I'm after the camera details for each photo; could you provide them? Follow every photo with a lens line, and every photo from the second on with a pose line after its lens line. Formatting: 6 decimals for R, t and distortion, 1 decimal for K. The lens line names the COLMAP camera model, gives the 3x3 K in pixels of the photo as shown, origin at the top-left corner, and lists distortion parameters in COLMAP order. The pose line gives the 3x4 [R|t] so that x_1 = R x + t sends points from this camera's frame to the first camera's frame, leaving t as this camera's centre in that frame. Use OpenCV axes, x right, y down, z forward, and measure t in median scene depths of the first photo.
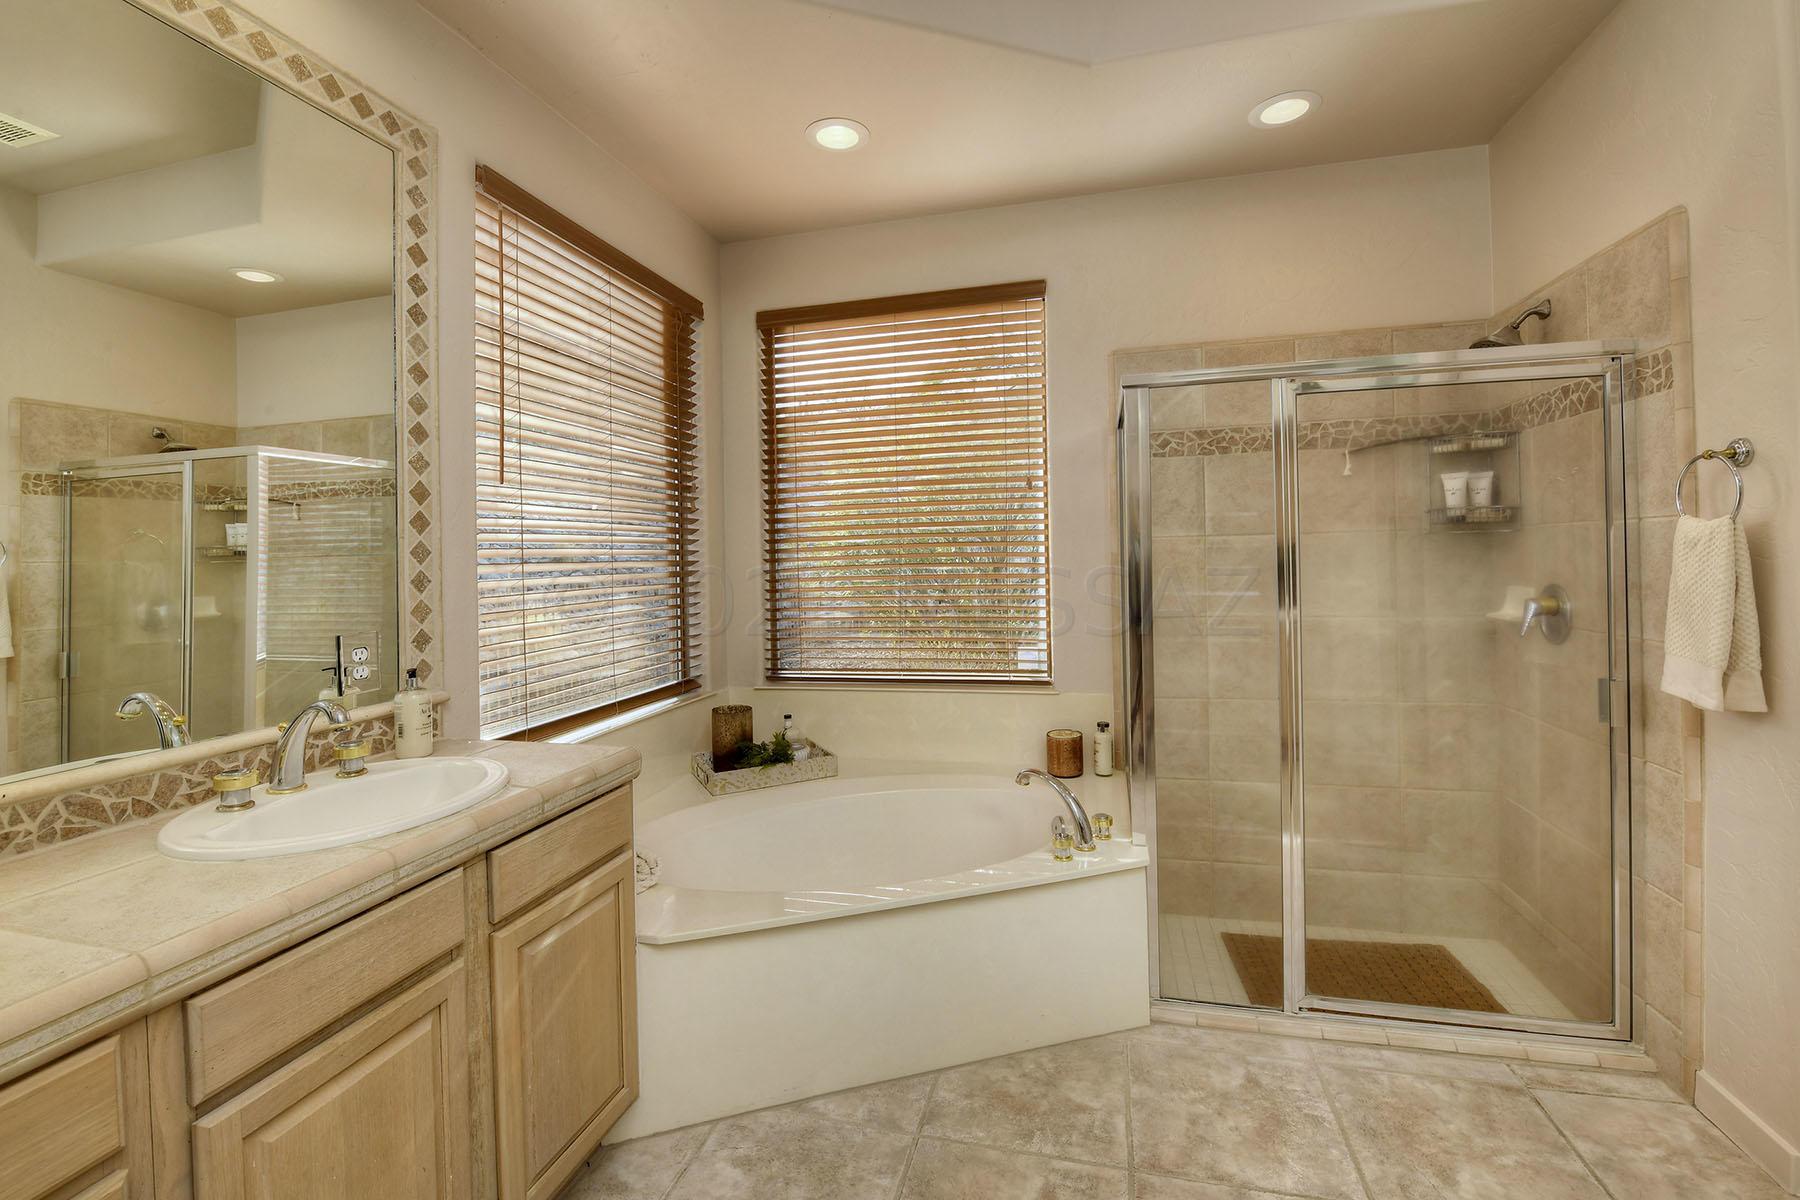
lens RADIAL K [[768.4, 0, 900.9], [0, 768.4, 559.2], [0, 0, 1]] dist [-0.002078, -0.008791]
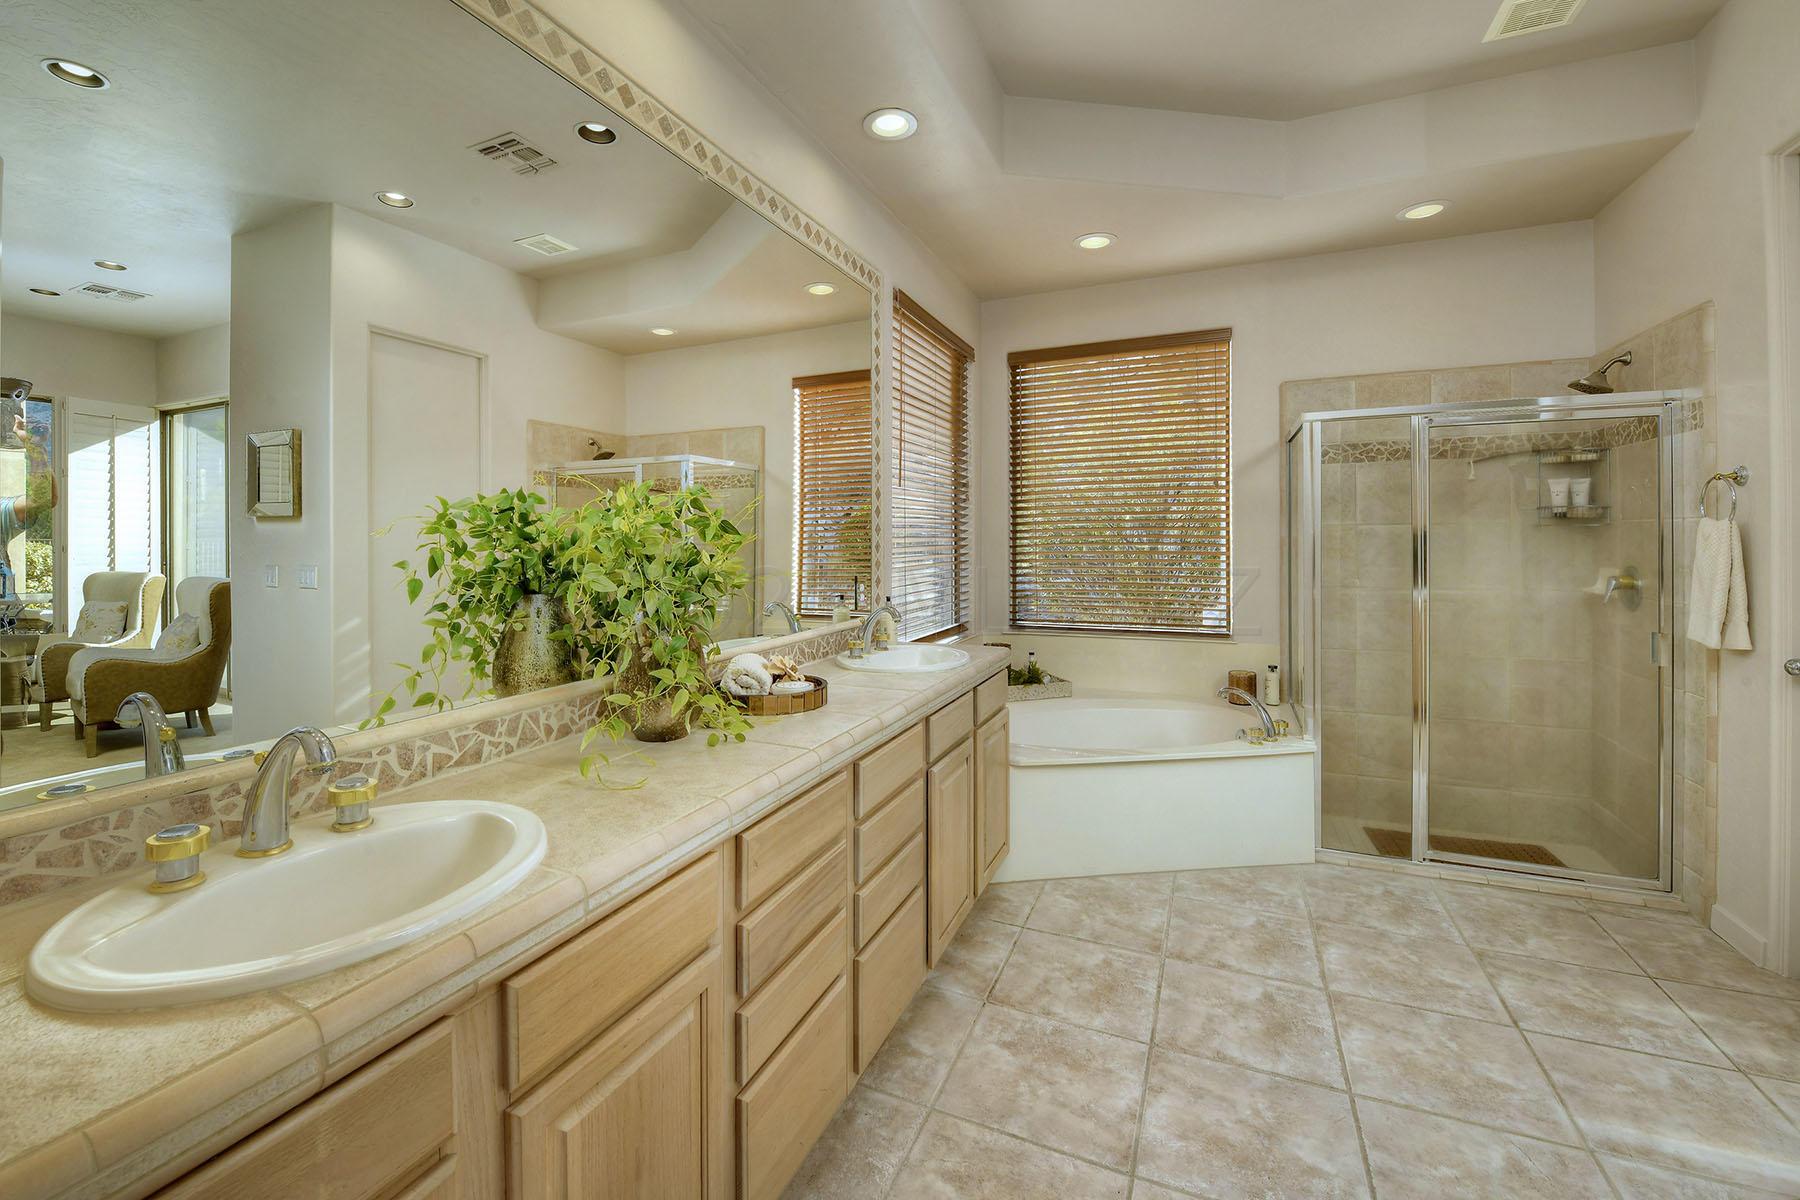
lens RADIAL K [[839.3, 0, 903.1], [0, 839.3, 540.1], [0, 0, 1]] dist [0.002463, -0.015874]
pose [[0.995399, 0.017040, -0.094286, -0.263706], [-0.017015, 0.999855, 0.001069, 0.008010], [0.094291, 0.000540, 0.995545, -0.552257]]
